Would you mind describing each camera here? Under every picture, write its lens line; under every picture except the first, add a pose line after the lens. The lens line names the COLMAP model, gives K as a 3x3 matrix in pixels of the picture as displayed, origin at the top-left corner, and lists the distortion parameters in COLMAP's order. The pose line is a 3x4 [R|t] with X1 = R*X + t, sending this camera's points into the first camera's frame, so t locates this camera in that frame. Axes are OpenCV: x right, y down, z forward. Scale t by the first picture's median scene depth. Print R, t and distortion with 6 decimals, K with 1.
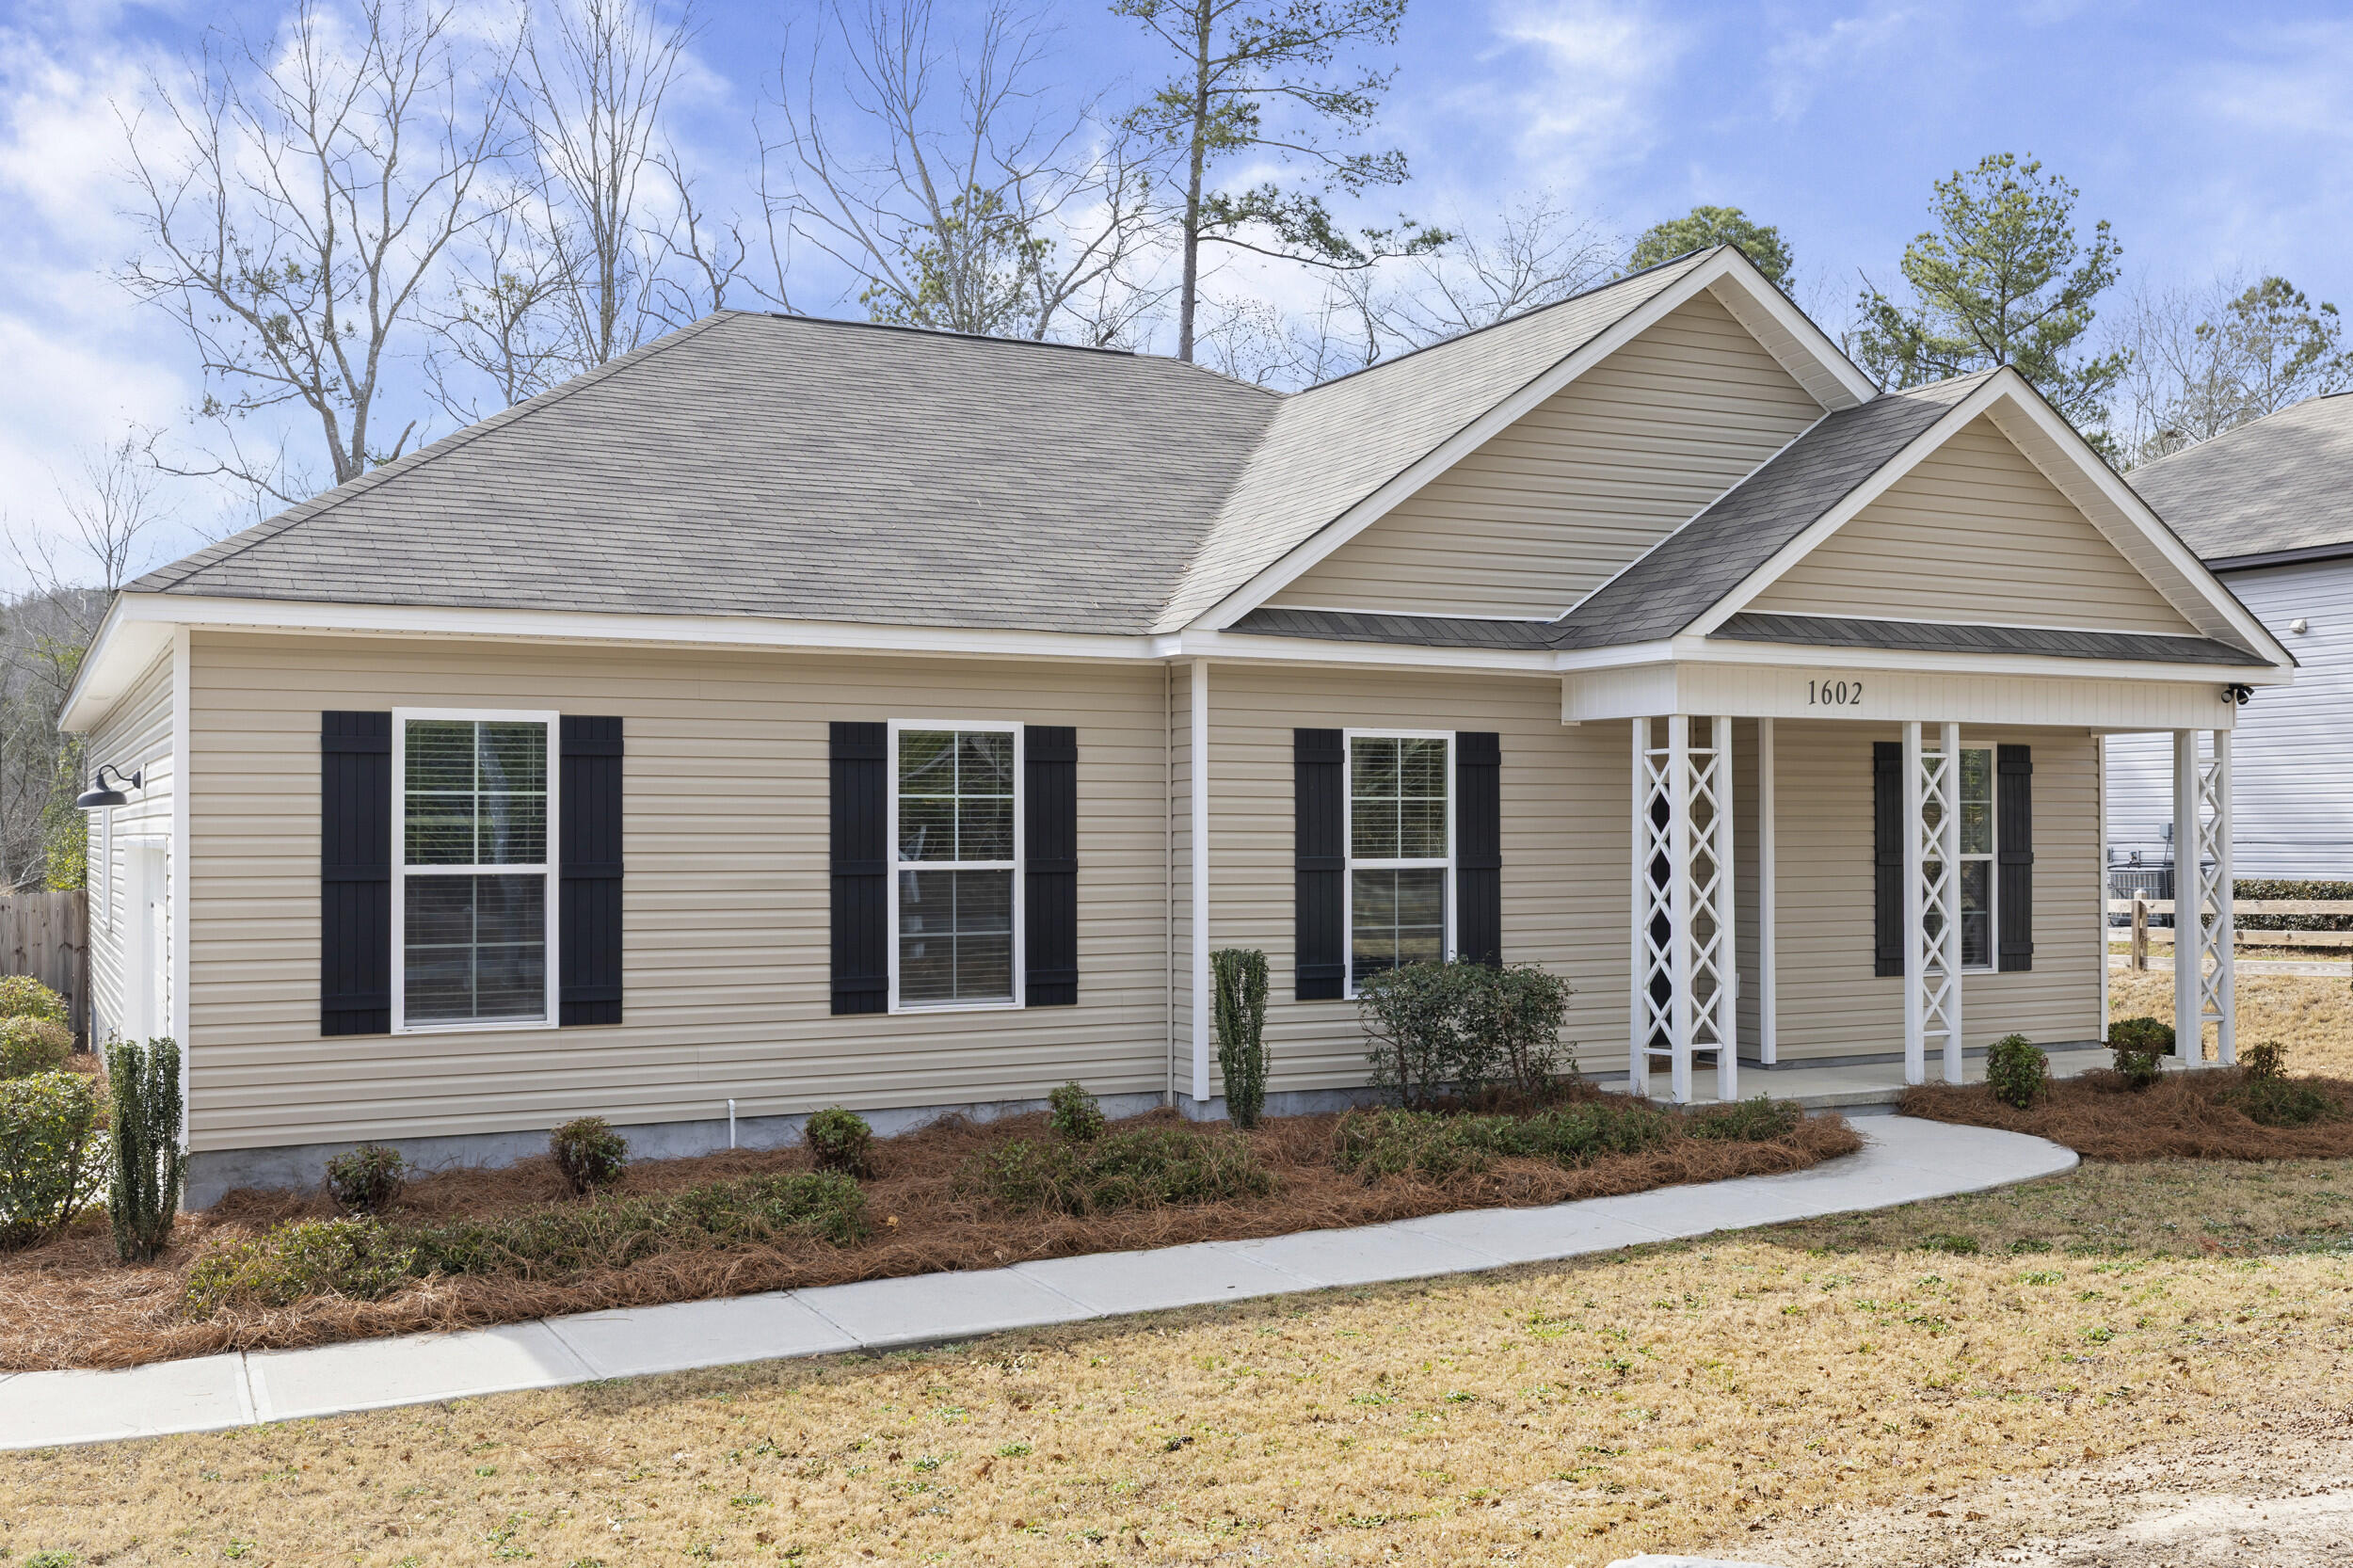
lens RADIAL K [[2309.7, 0, 1168.2], [0, 2309.7, 803.7], [0, 0, 1]] dist [0.014028, 0.000000]
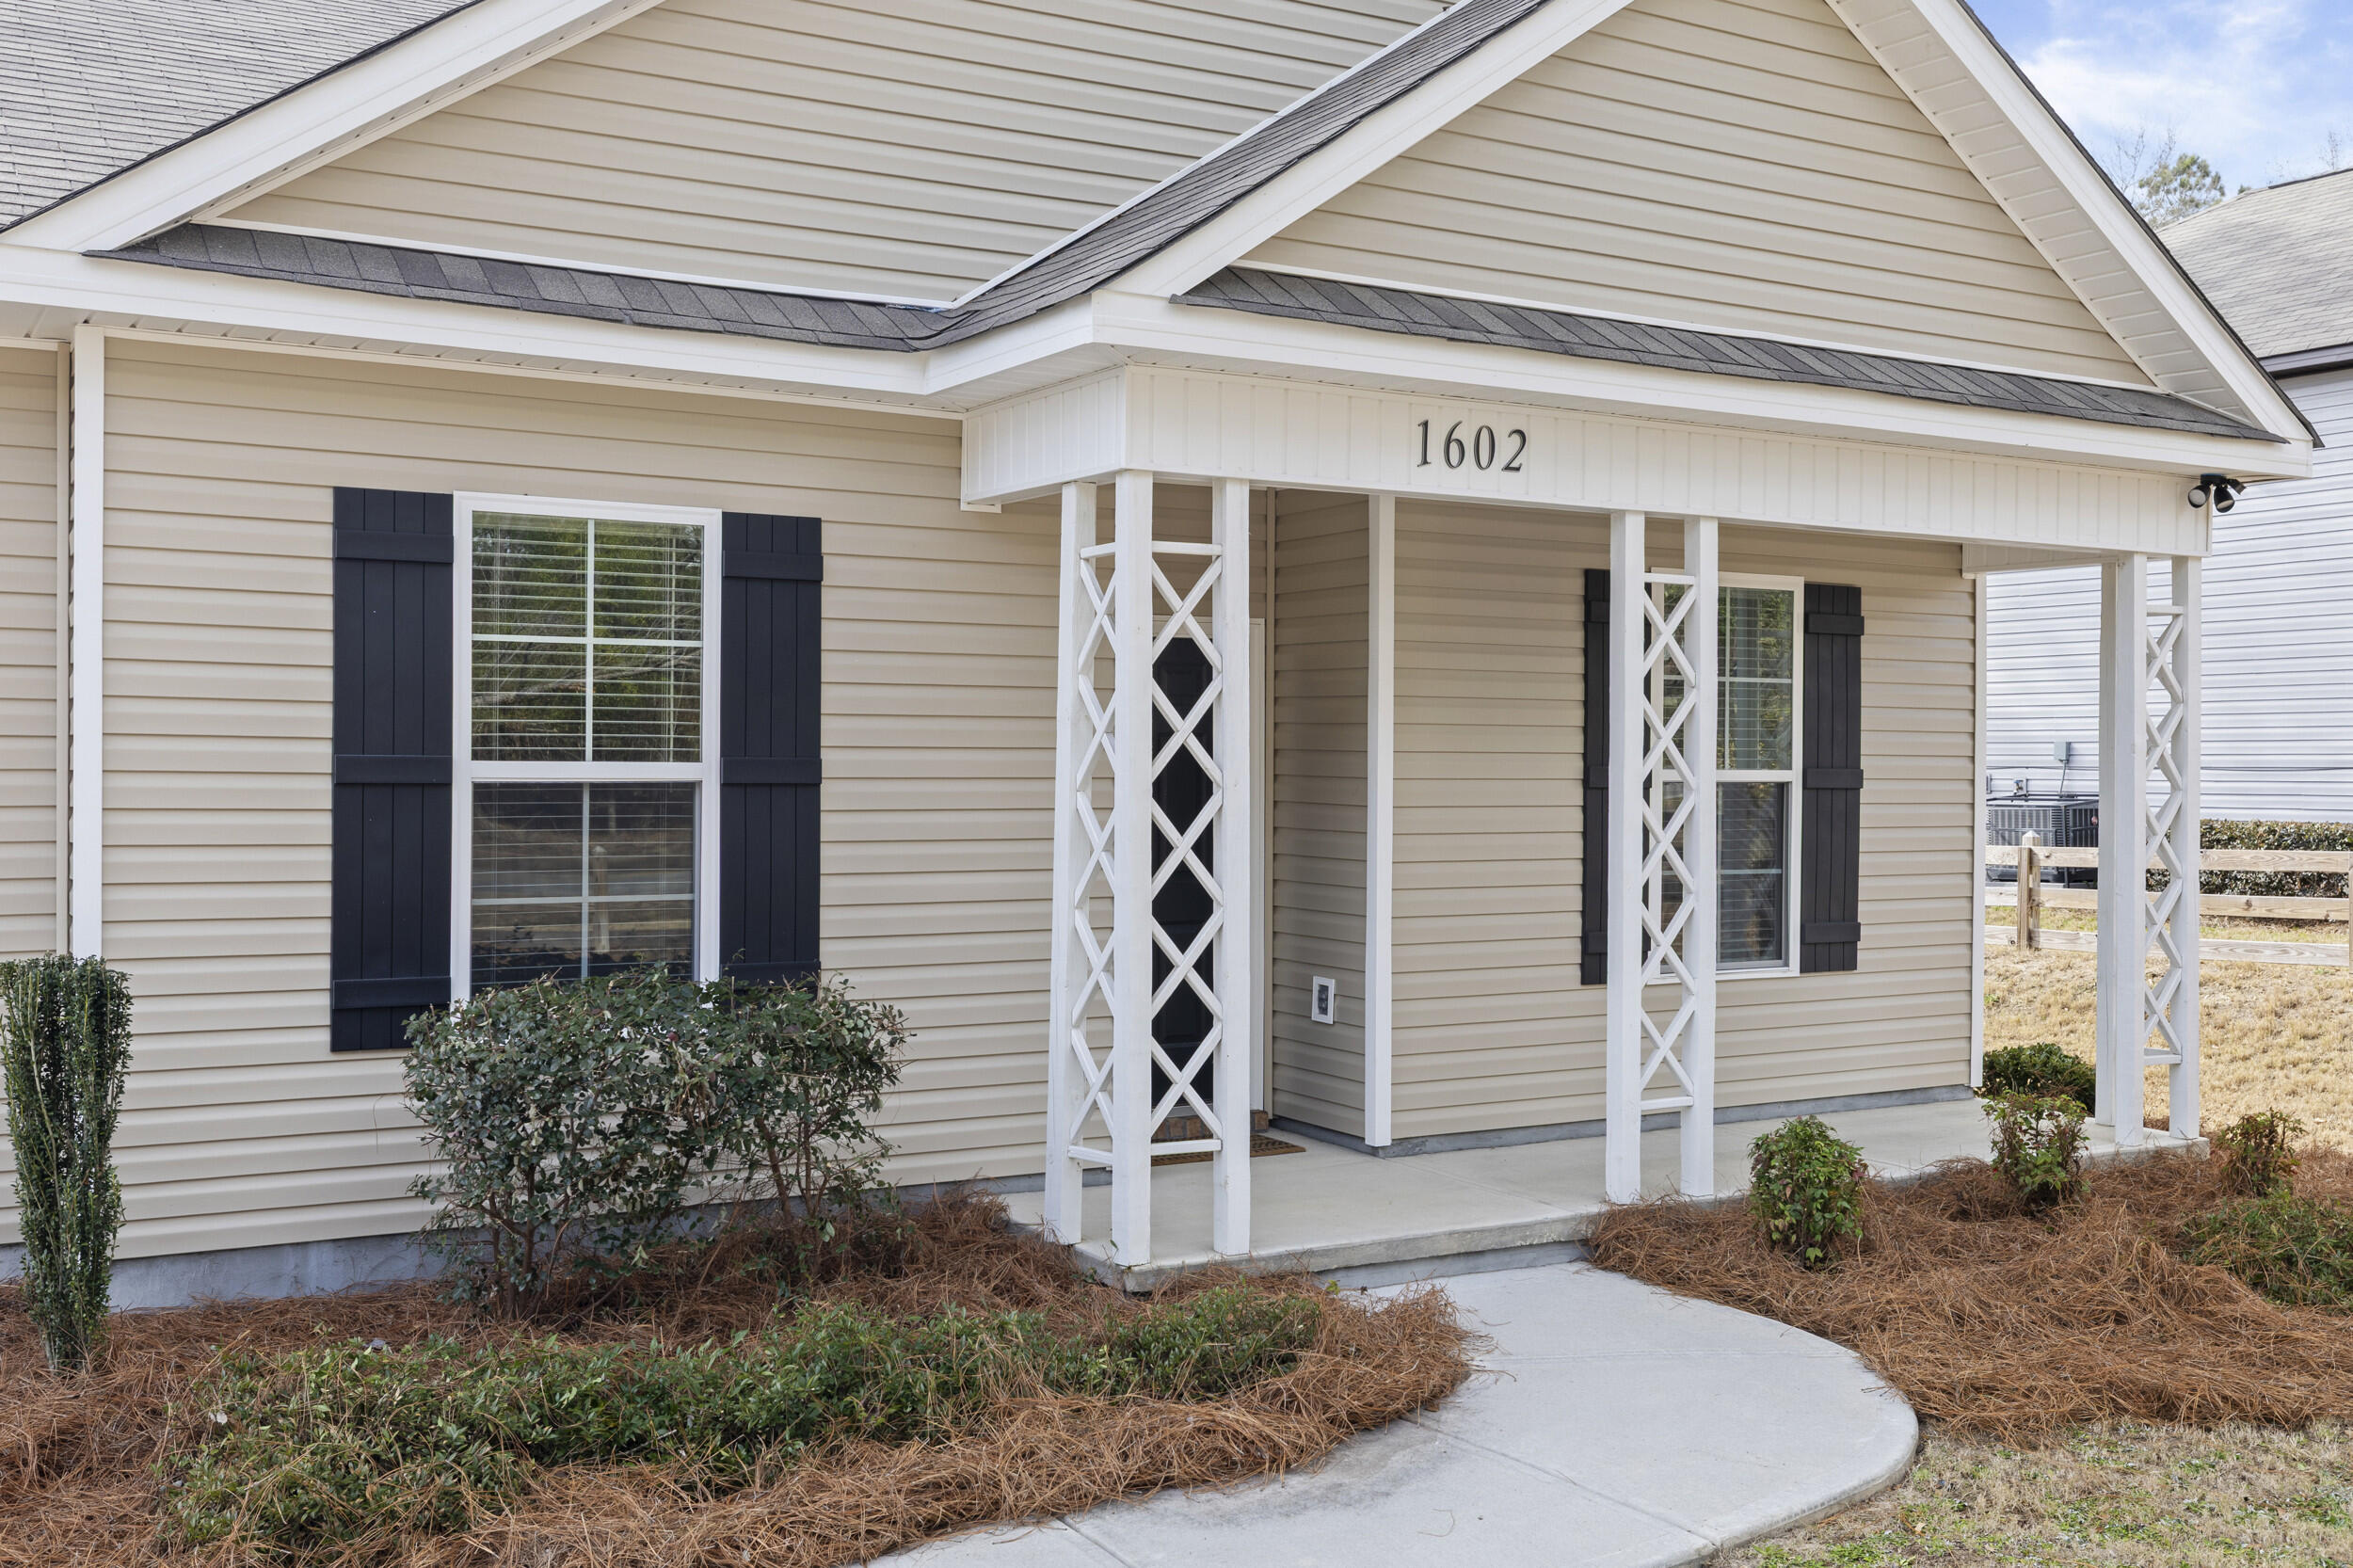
lens RADIAL K [[2309.7, 0, 1173.8], [0, 2309.7, 784.7], [0, 0, 1]] dist [0.014028, 0.000000]
pose [[0.998754, 0.008872, 0.049117, 0.200371], [-0.009924, 0.999725, 0.021232, 0.016726], [-0.048916, -0.021693, 0.998567, 0.496924]]
